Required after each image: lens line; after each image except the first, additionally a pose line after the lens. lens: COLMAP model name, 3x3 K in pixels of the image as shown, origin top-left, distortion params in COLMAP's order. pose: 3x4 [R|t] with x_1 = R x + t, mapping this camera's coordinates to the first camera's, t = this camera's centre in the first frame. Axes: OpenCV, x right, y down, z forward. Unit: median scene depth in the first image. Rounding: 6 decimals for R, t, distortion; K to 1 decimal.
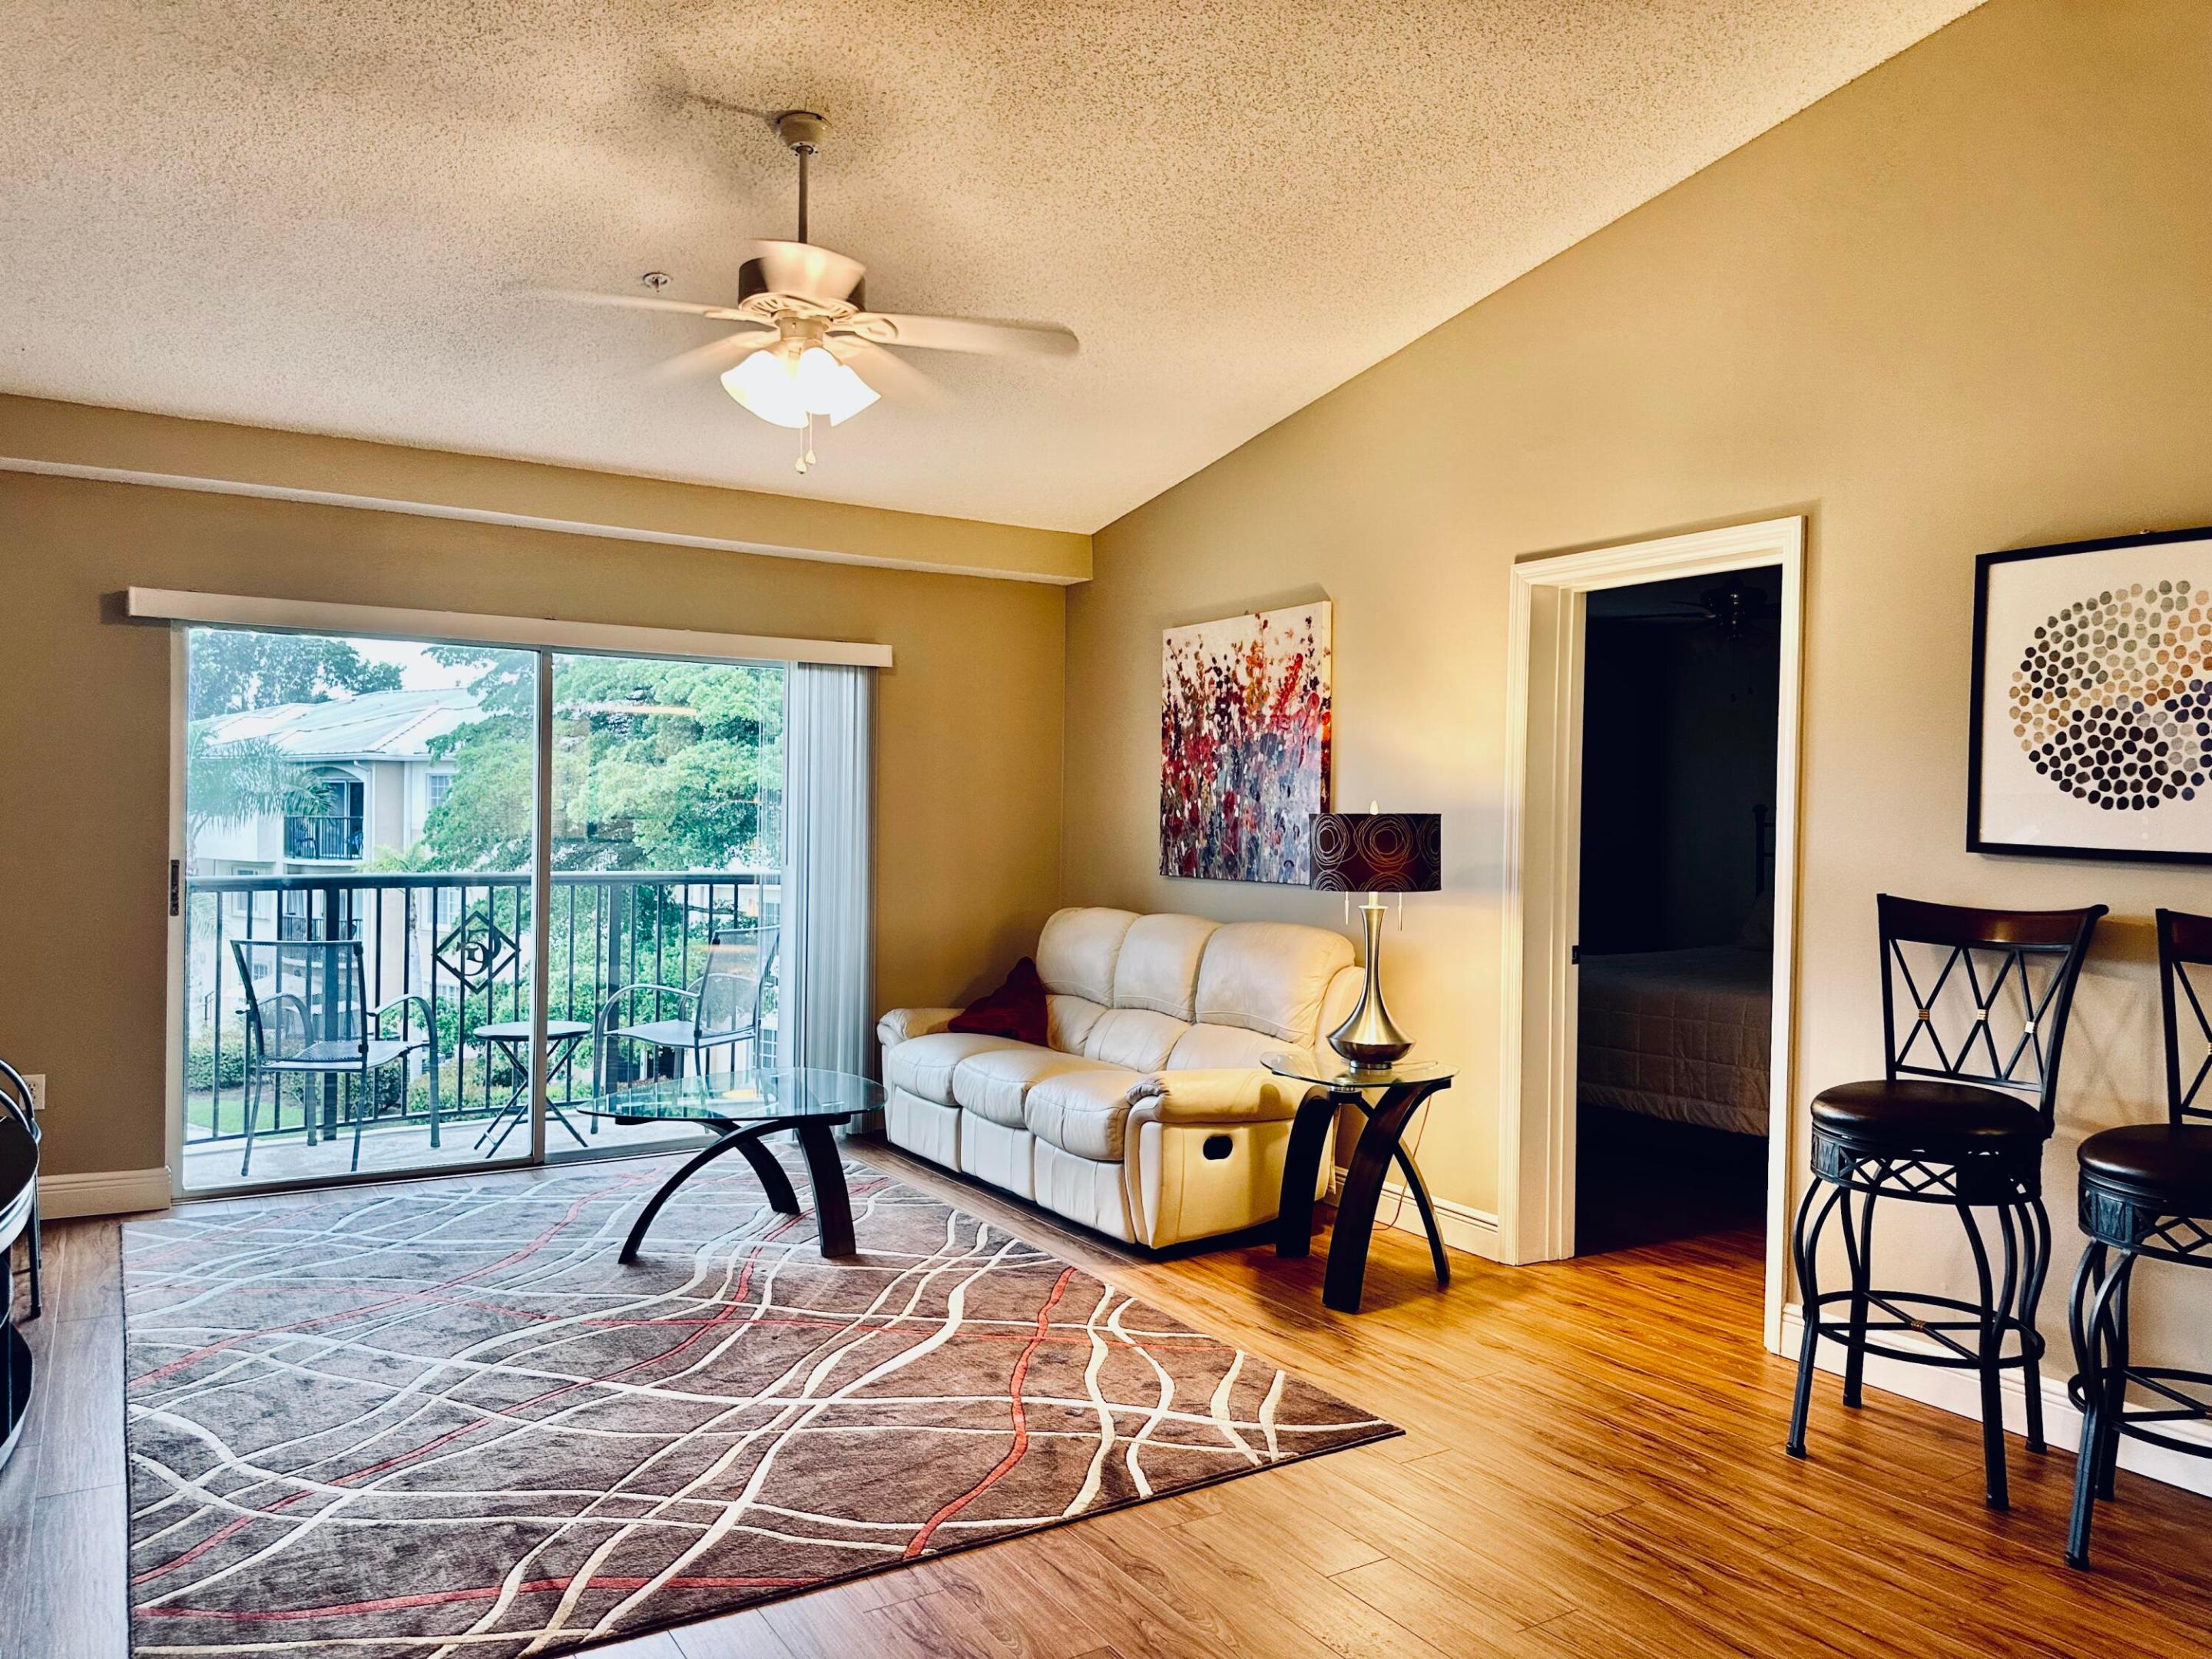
lens RADIAL K [[1556.7, 0, 1101.3], [0, 1556.7, 833.2], [0, 0, 1]] dist [0.042526, -0.054408]
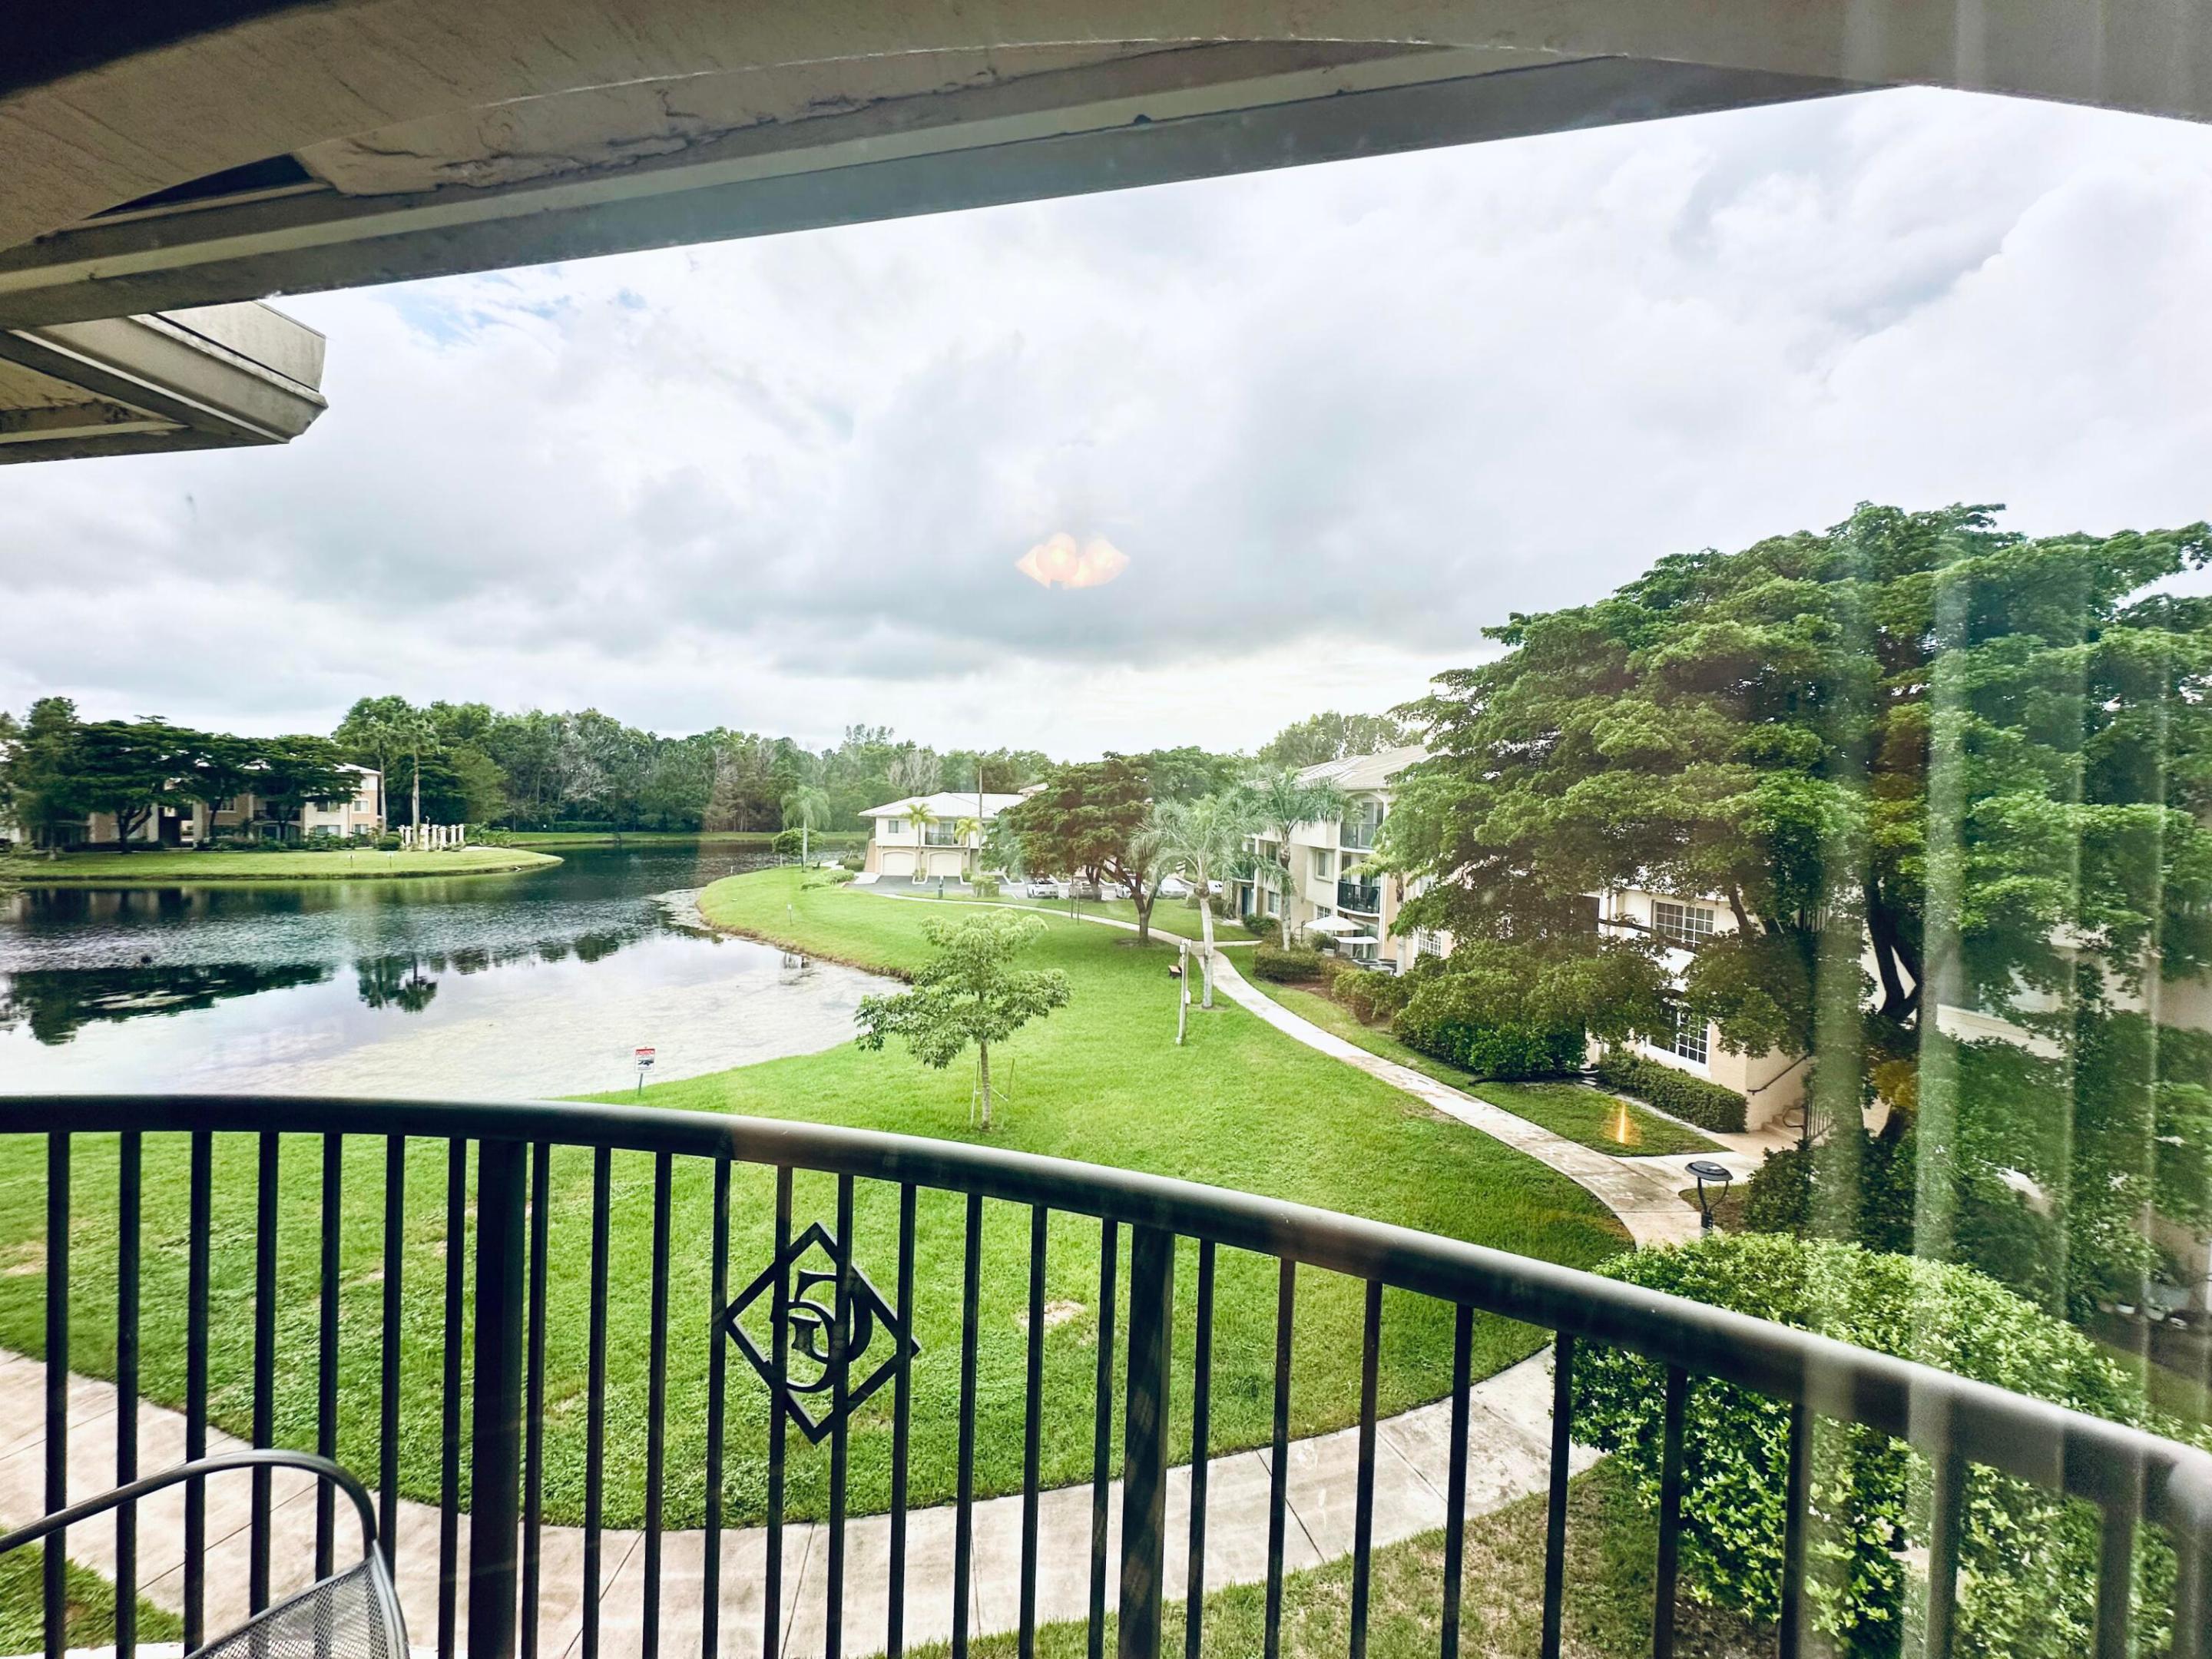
lens RADIAL K [[885.0, 0, 1063.9], [0, 885.0, 835.1], [0, 0, 1]] dist [-0.003157, 0.001262]
pose [[0.691882, 0.034594, -0.721182, -0.207161], [-0.028096, 0.999385, 0.020984, -0.050141], [0.721464, 0.005744, 0.692428, 0.891505]]
